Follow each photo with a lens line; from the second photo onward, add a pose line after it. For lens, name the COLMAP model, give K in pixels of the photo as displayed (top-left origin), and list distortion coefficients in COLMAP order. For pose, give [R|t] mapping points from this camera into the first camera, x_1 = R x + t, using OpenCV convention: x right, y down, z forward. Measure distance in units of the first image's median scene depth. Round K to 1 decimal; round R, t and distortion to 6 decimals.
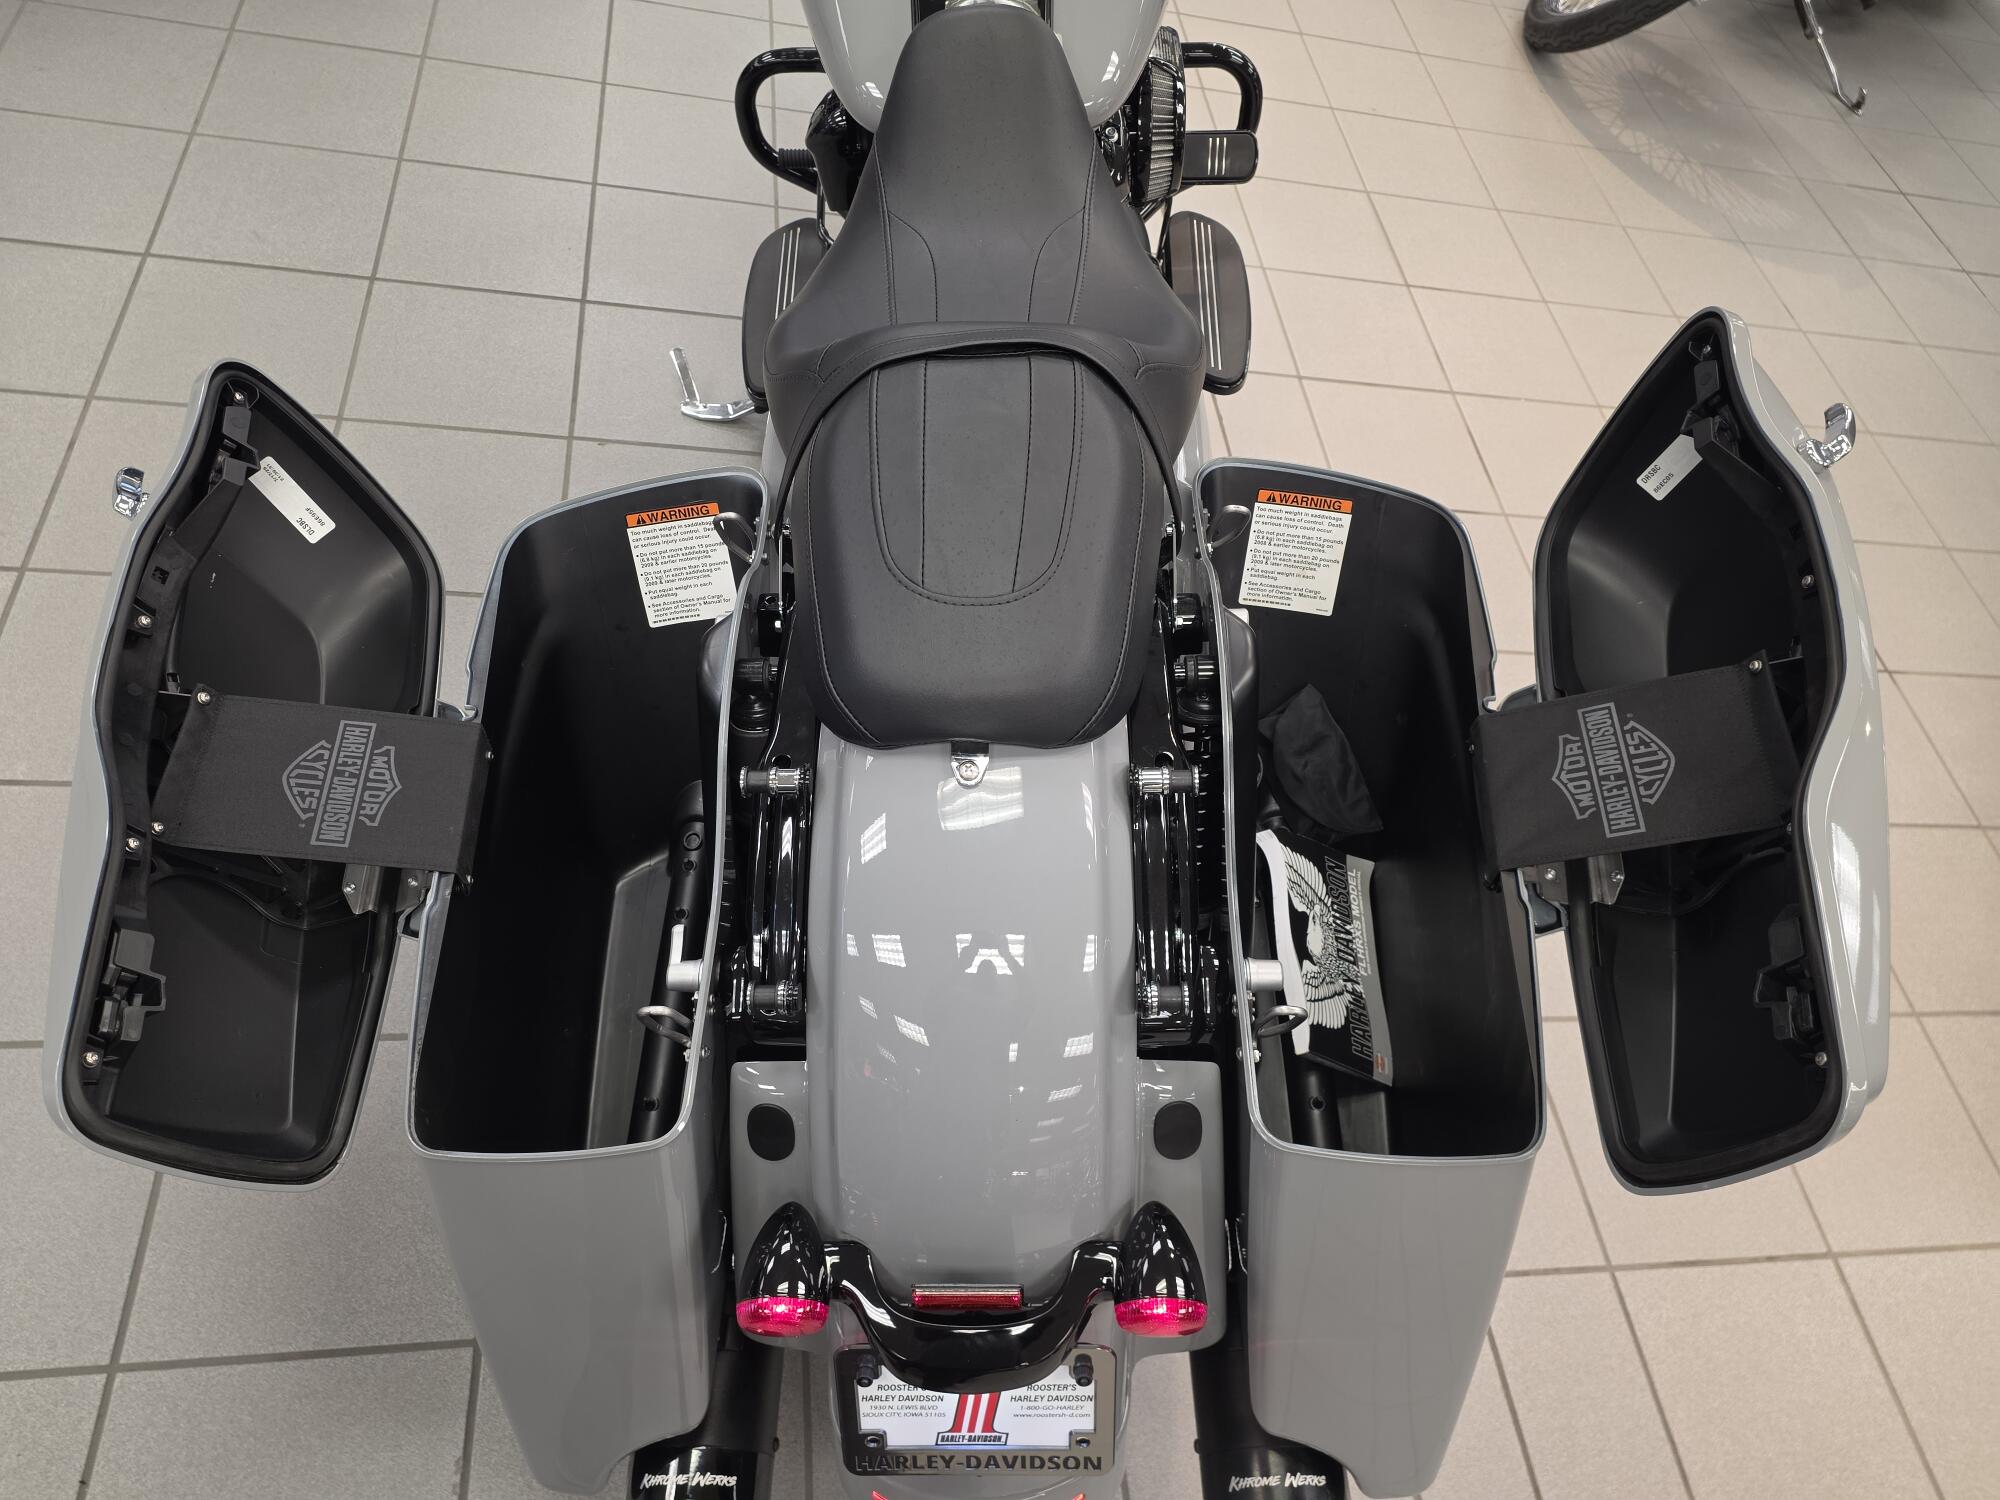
lens RADIAL K [[1306.7, 0, 980.2], [0, 1306.7, 737.2], [0, 0, 1]] dist [0.046662, -0.026869]
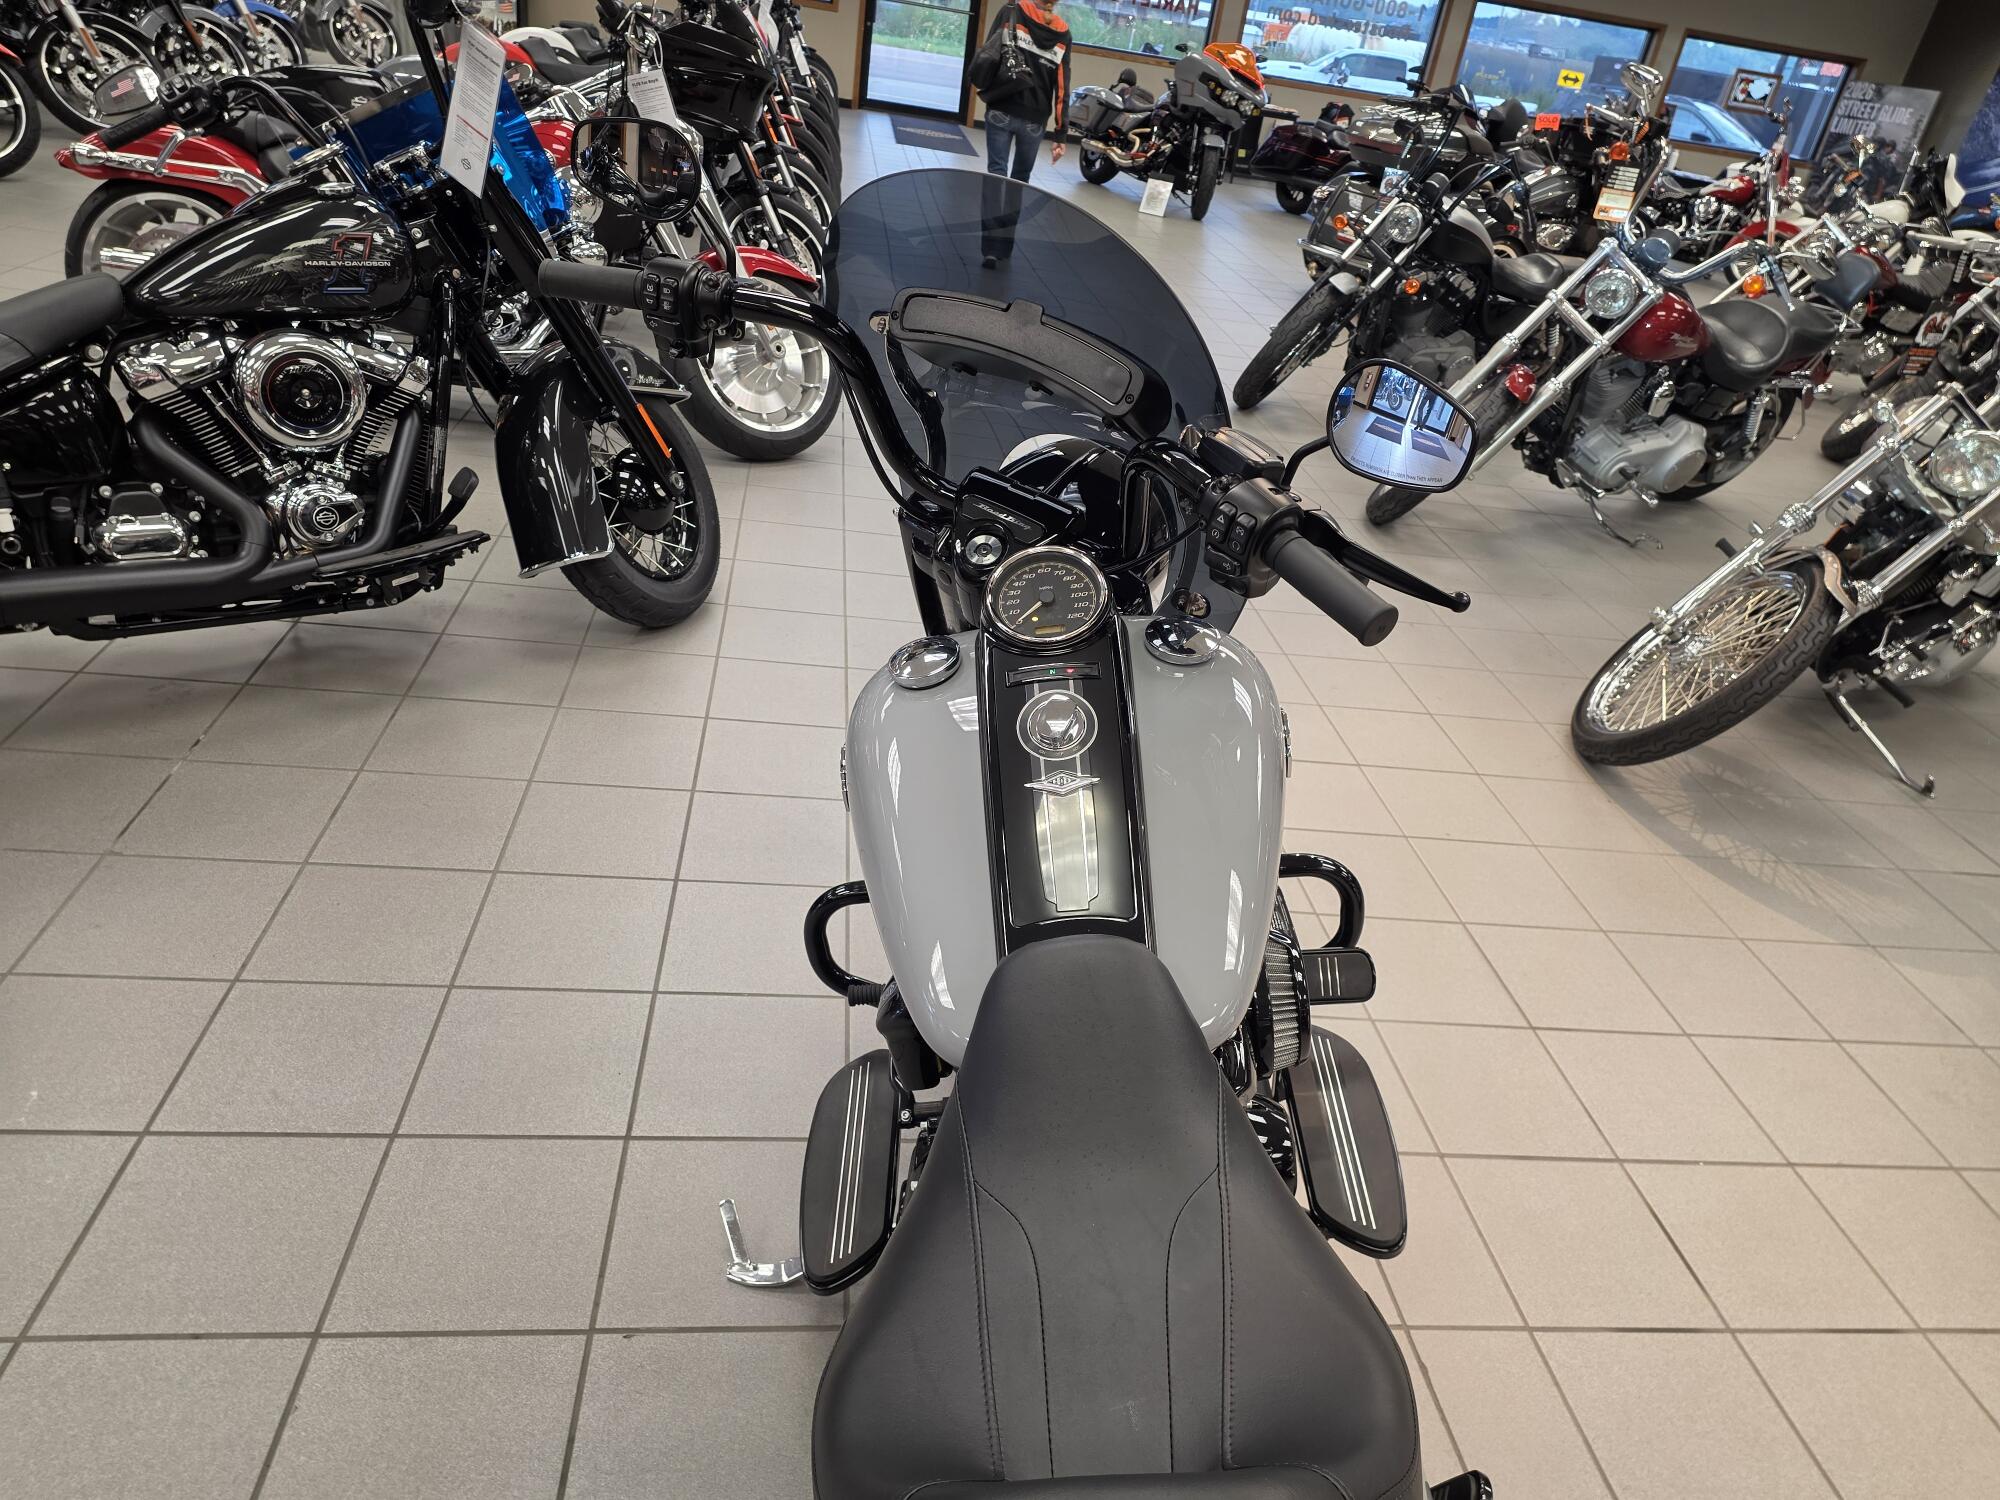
lens RADIAL K [[1315.5, 0, 1015.4], [0, 1315.5, 743.3], [0, 0, 1]] dist [0.044421, -0.018824]
pose [[0.998310, -0.055474, -0.017335, -0.014507], [0.042569, 0.900986, -0.431755, -0.264214], [0.039570, 0.430287, 0.901824, 0.135949]]
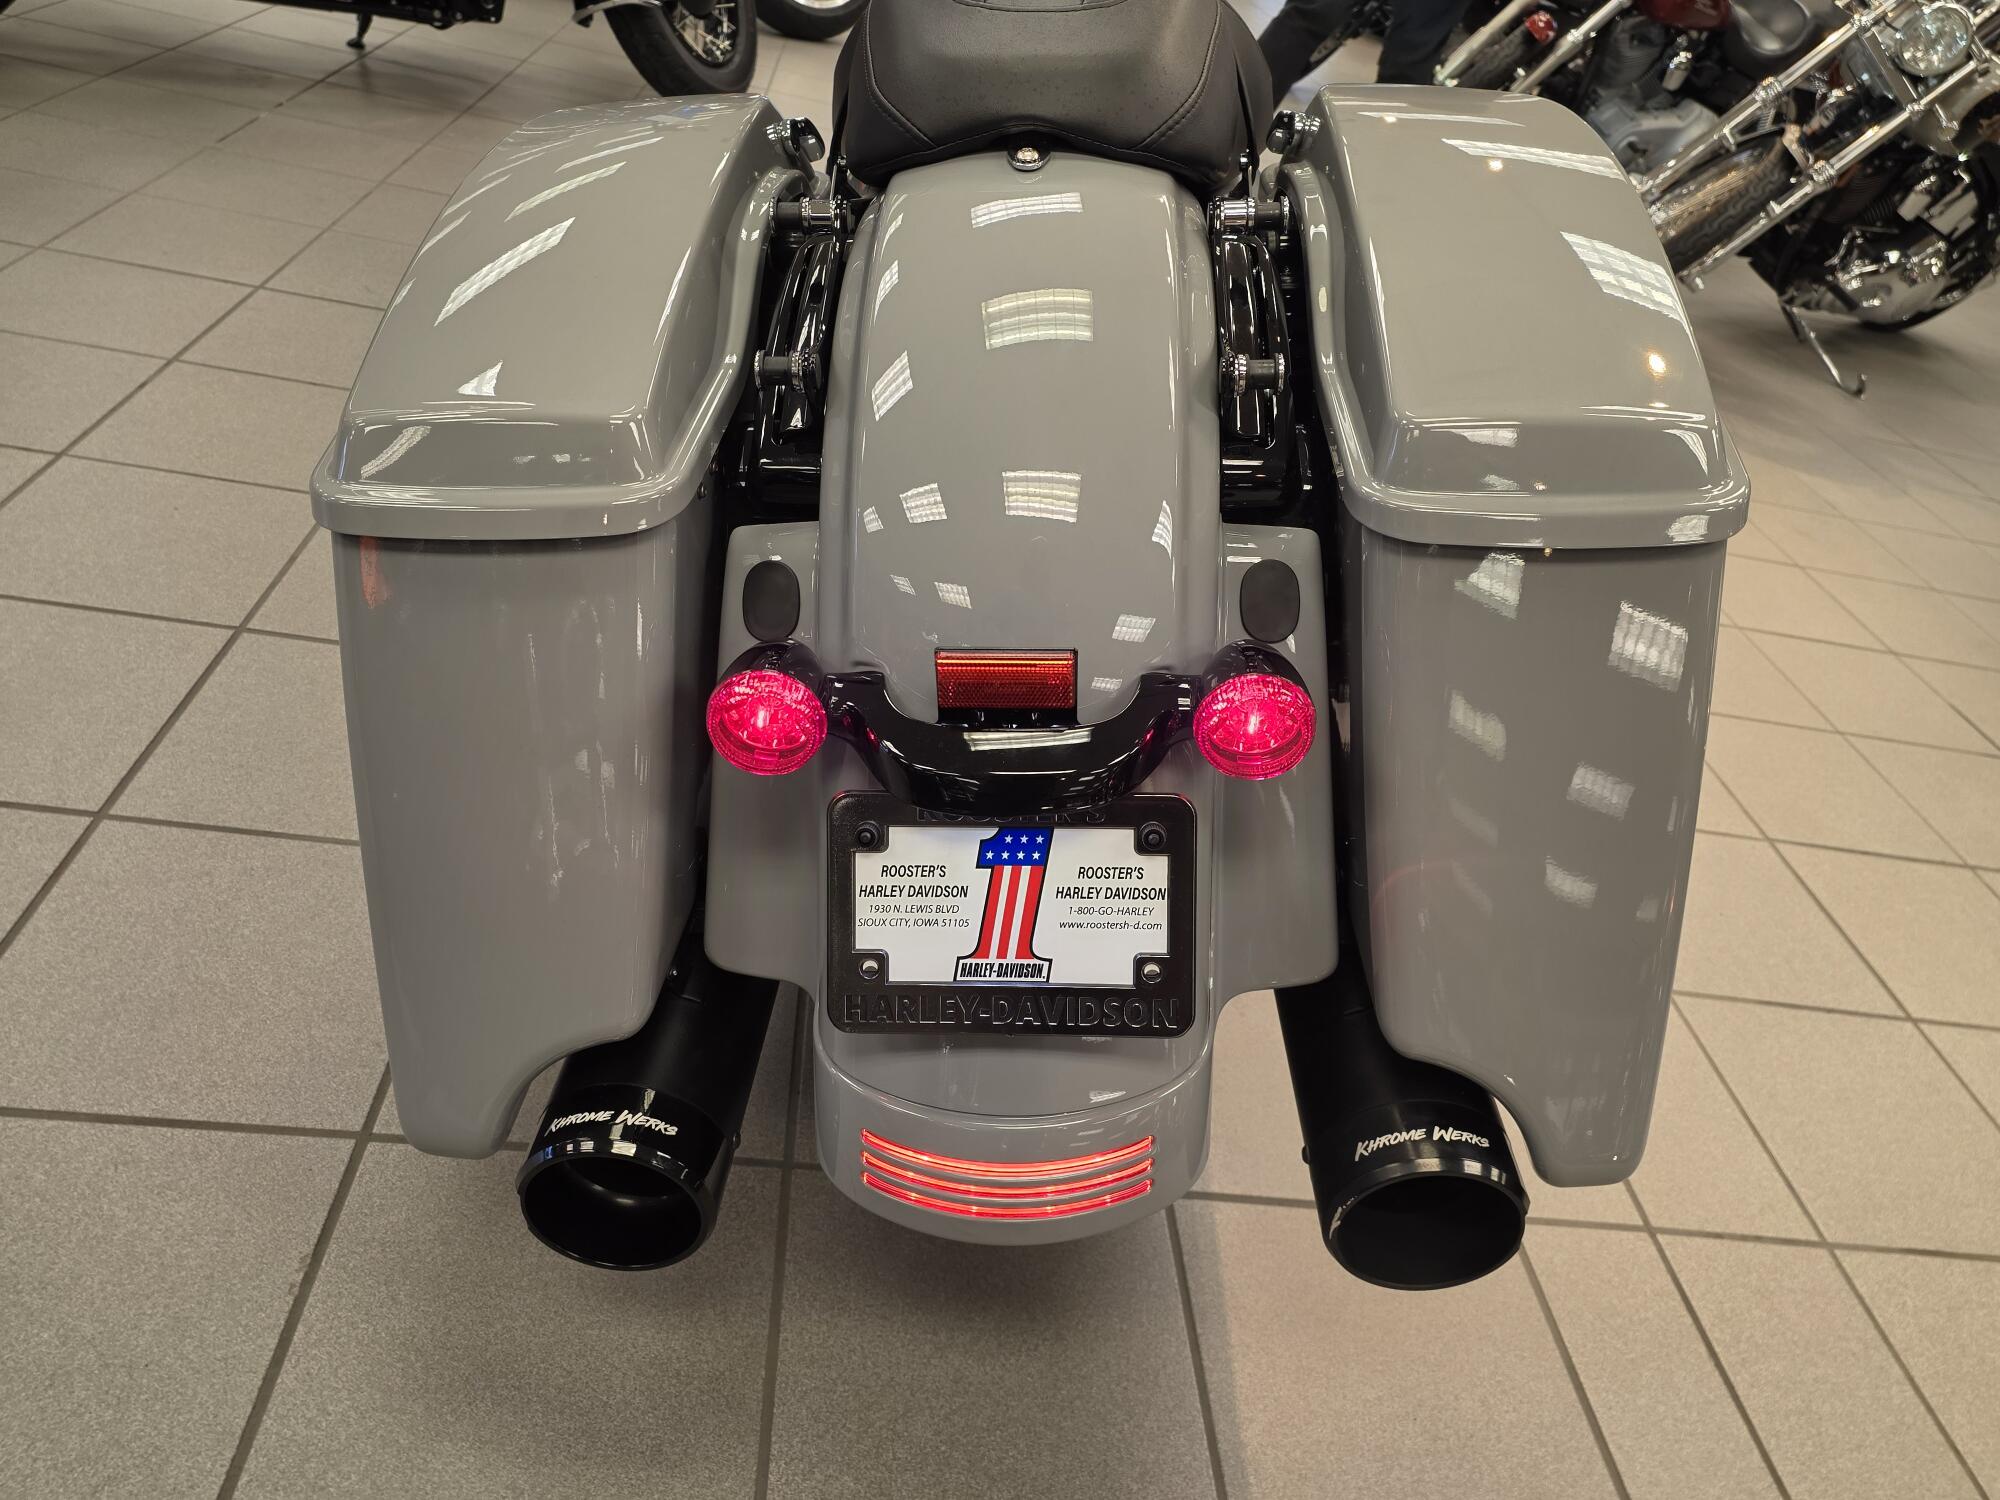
lens RADIAL K [[1335.9, 0, 1023.7], [0, 1335.9, 713.6], [0, 0, 1]] dist [0.023937, -0.004420]
pose [[0.999490, 0.028781, -0.013858, 0.008157], [-0.031820, 0.935145, -0.352833, 0.458091], [0.002805, 0.353094, 0.935584, 0.168409]]
